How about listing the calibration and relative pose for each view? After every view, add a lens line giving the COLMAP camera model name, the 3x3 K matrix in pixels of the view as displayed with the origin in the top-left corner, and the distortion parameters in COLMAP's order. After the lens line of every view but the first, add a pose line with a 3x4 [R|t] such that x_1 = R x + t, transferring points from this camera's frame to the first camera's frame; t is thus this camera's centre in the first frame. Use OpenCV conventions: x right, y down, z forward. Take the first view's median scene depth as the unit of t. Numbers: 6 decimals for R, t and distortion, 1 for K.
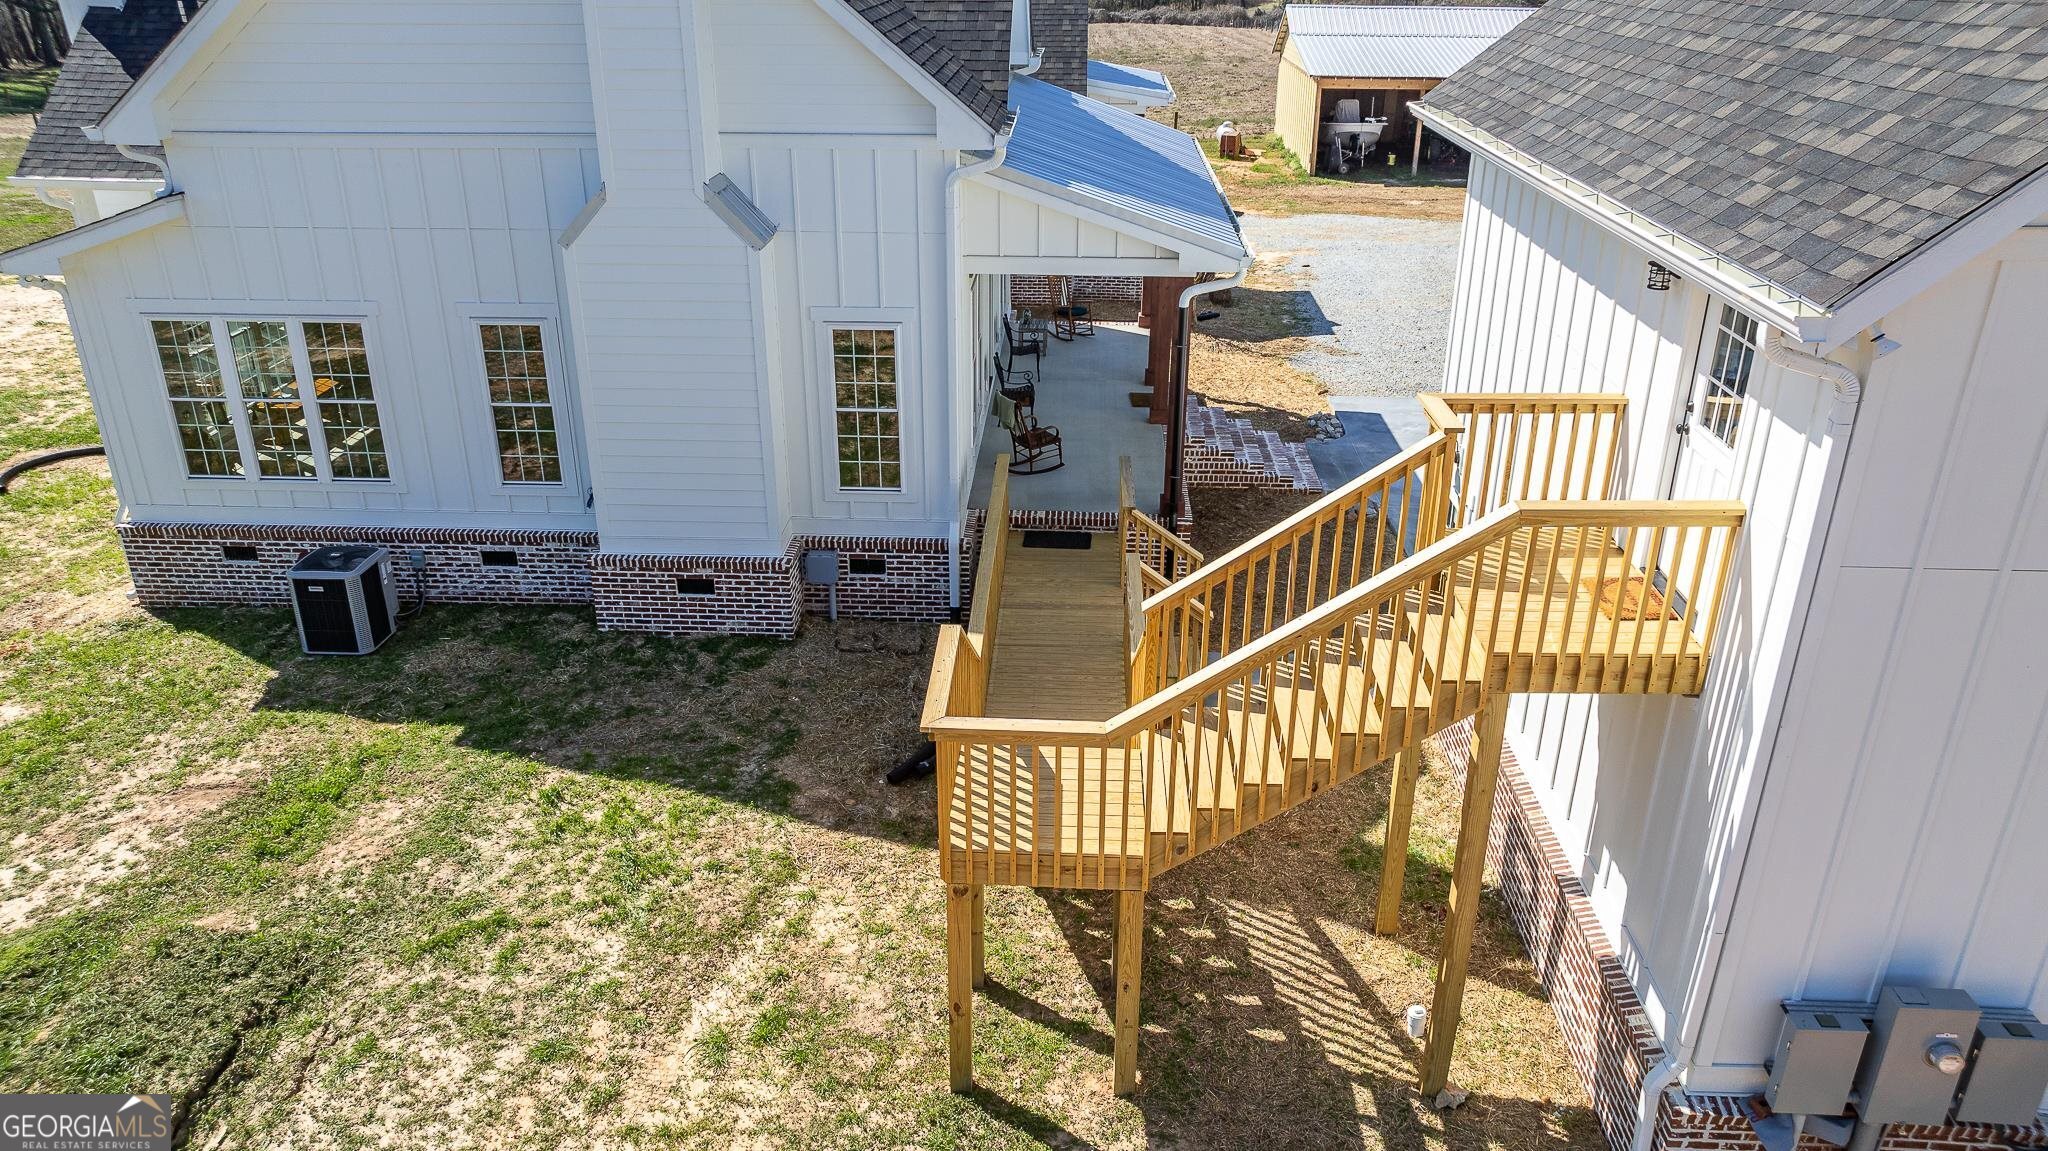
lens RADIAL K [[1442.0, 0, 1024.0], [0, 1442.0, 575.5], [0, 0, 1]] dist [-0.035654, 0.036314]
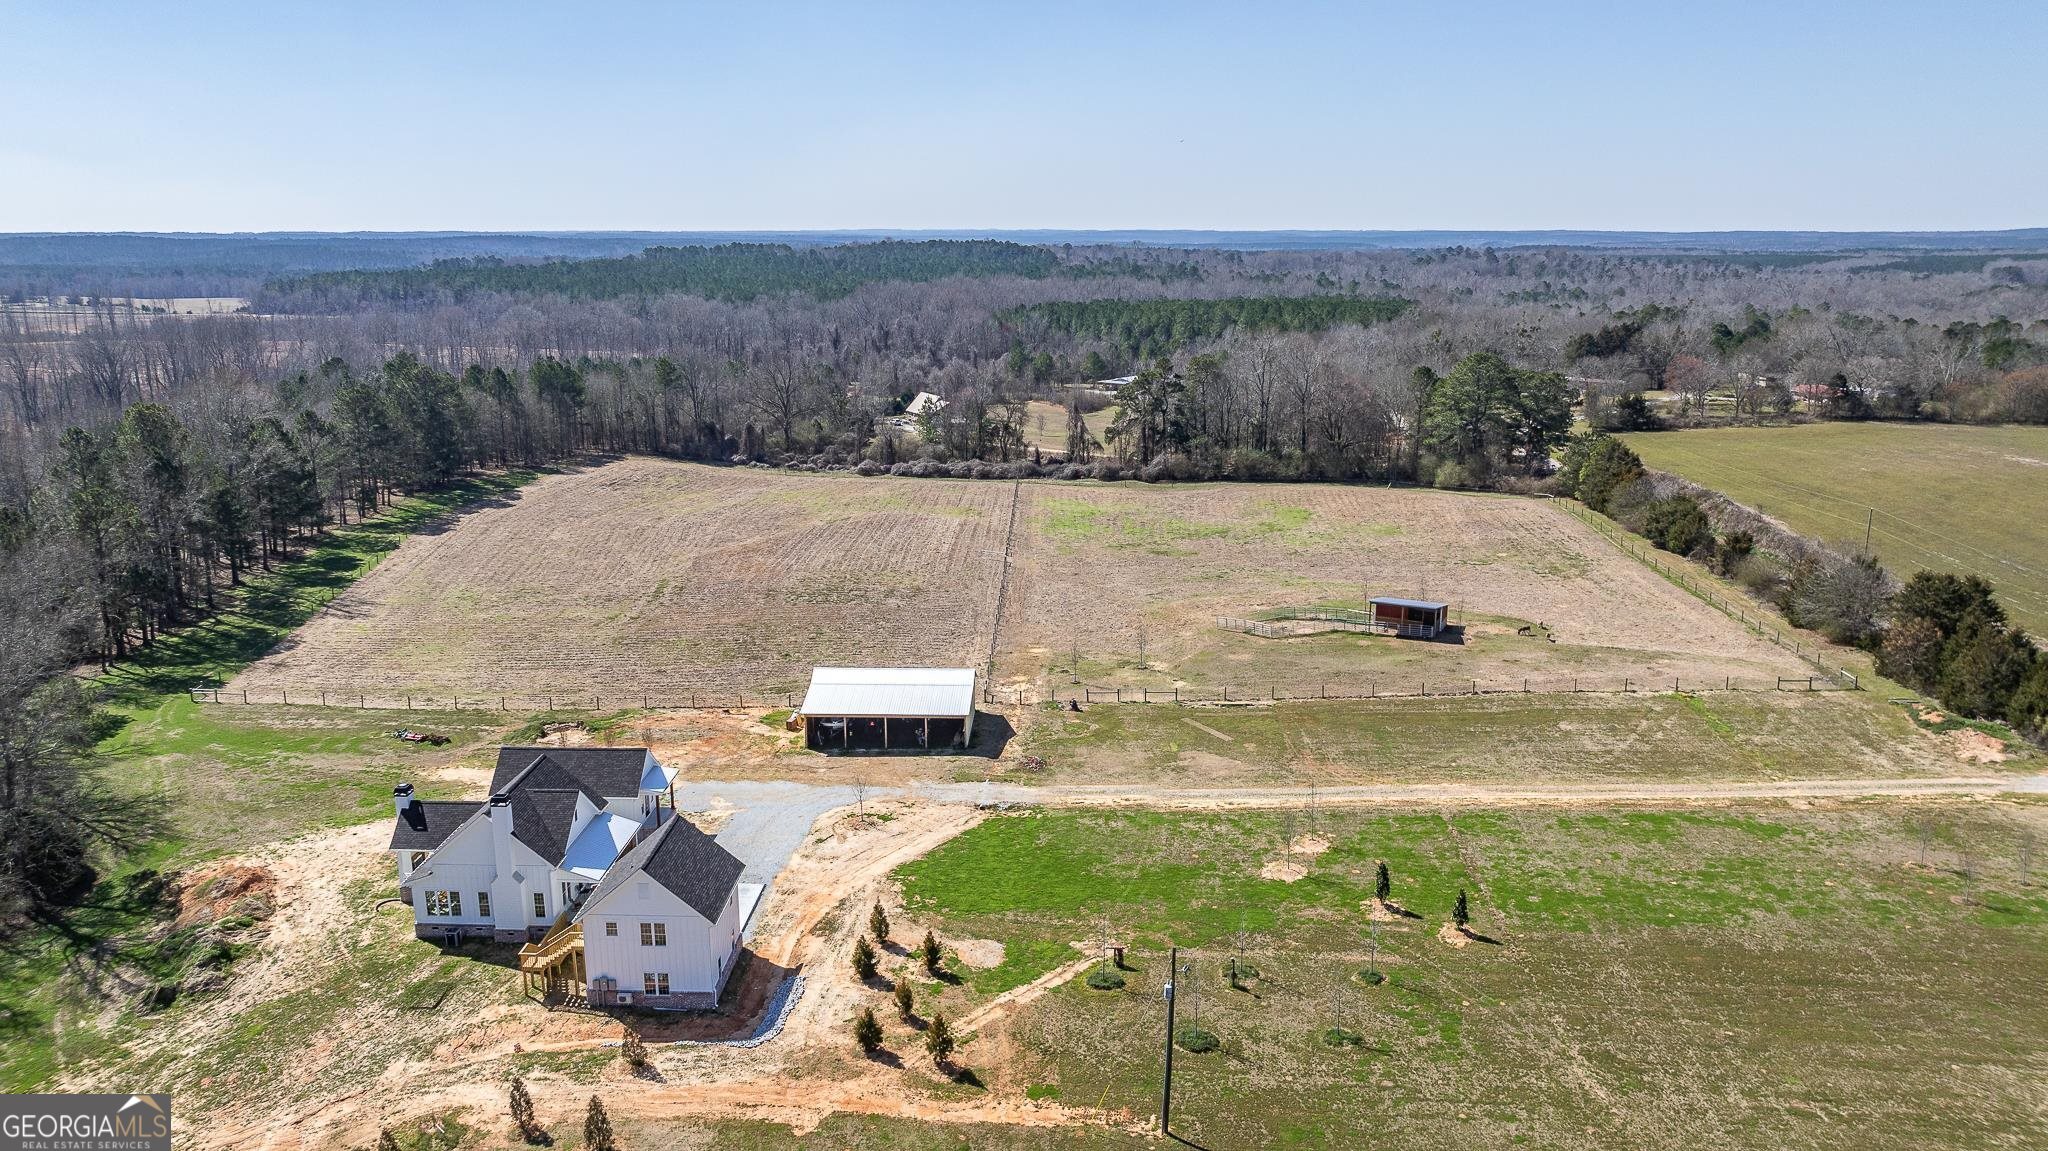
lens RADIAL K [[1442.0, 0, 1024.0], [0, 1442.0, 575.5], [0, 0, 1]] dist [-0.035654, 0.036314]
pose [[0.999960, -0.005796, 0.006743, 2.022143], [0.006944, 0.982701, -0.185071, -0.366360], [-0.005554, 0.185111, 0.982702, -5.568825]]
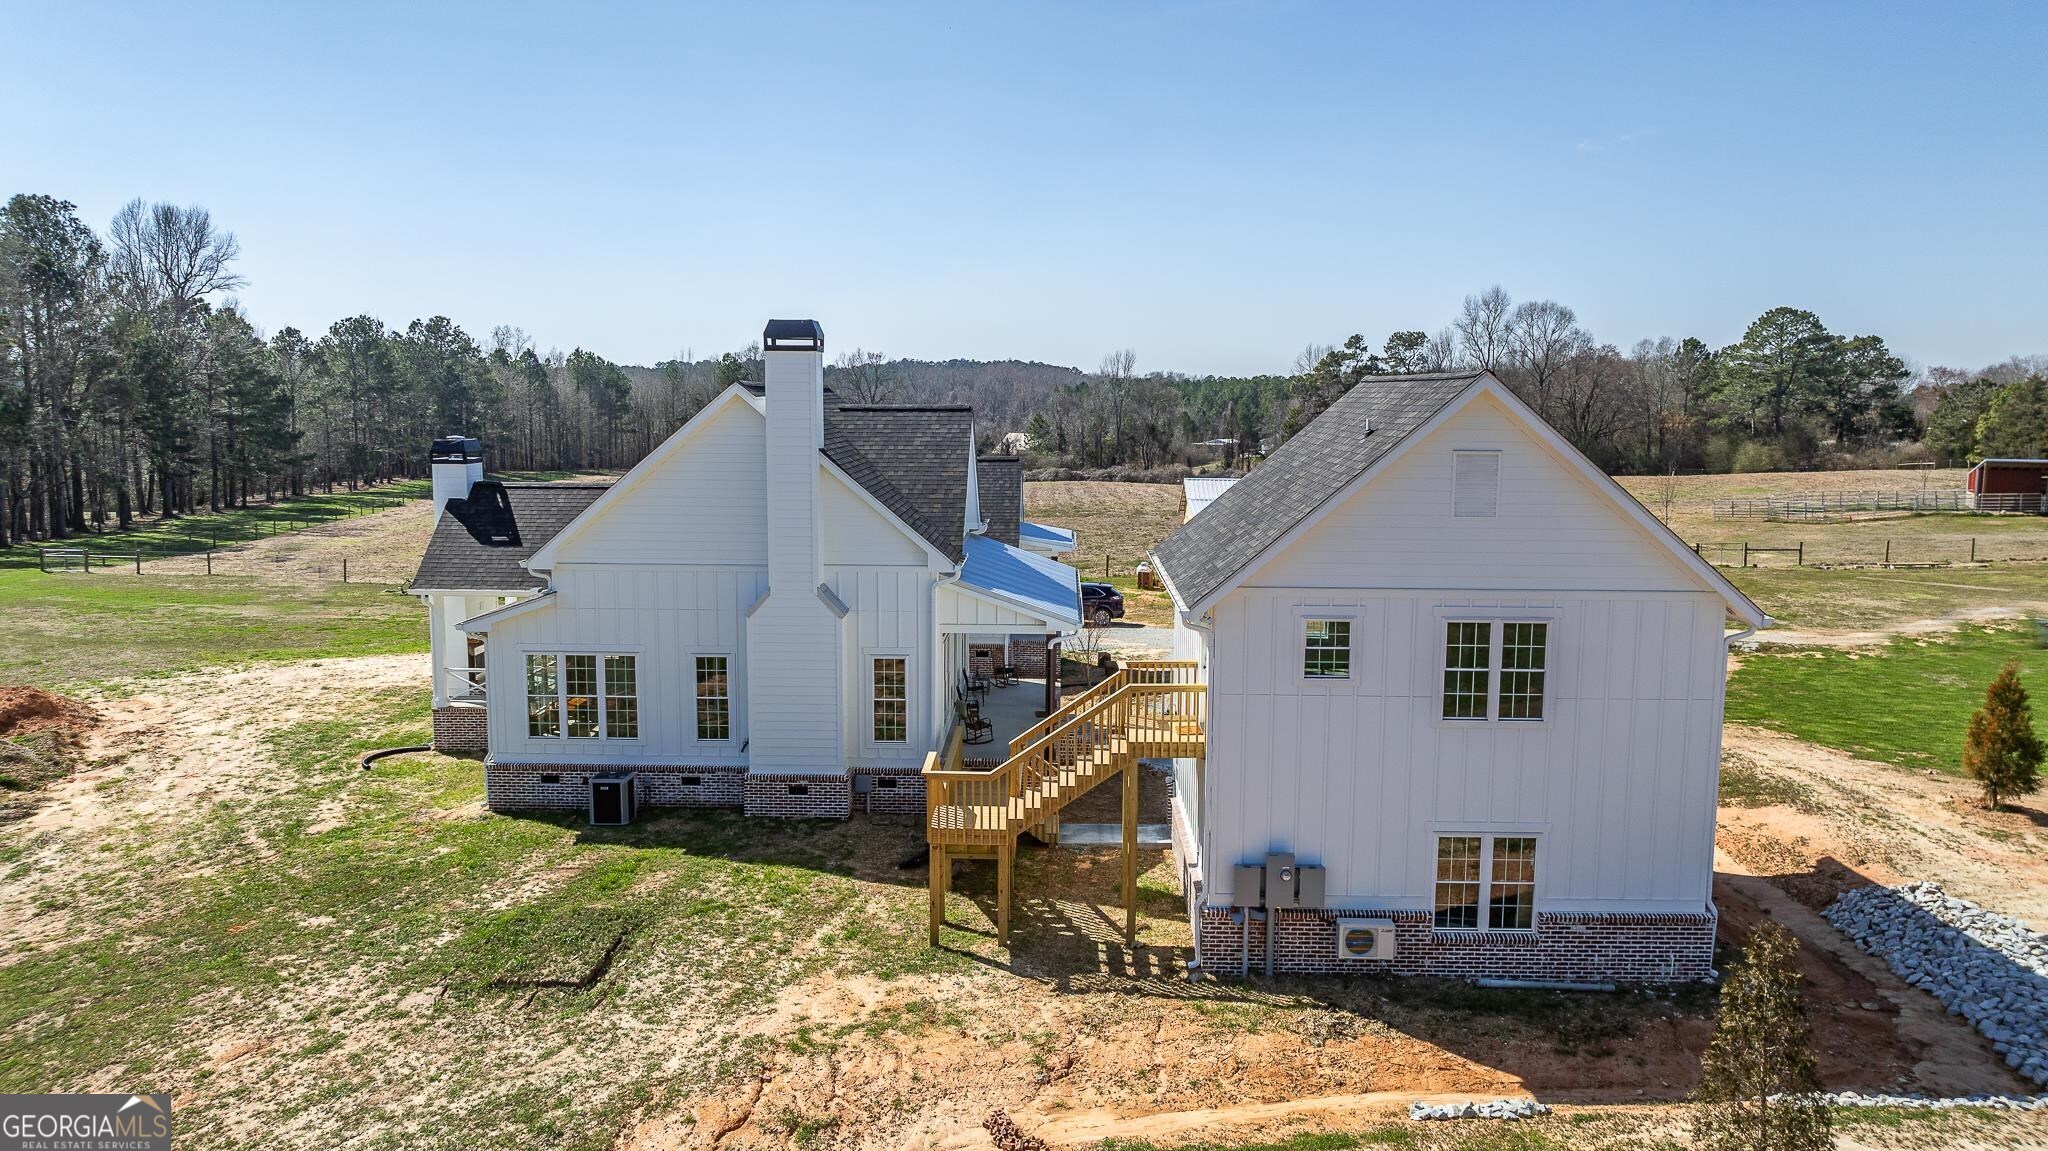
lens RADIAL K [[1442.0, 0, 1024.0], [0, 1442.0, 575.5], [0, 0, 1]] dist [-0.035654, 0.036314]
pose [[0.999870, 0.000063, 0.016152, 0.043952], [0.004679, 0.955987, -0.293371, 0.310504], [-0.015460, 0.293409, 0.955862, -0.964297]]
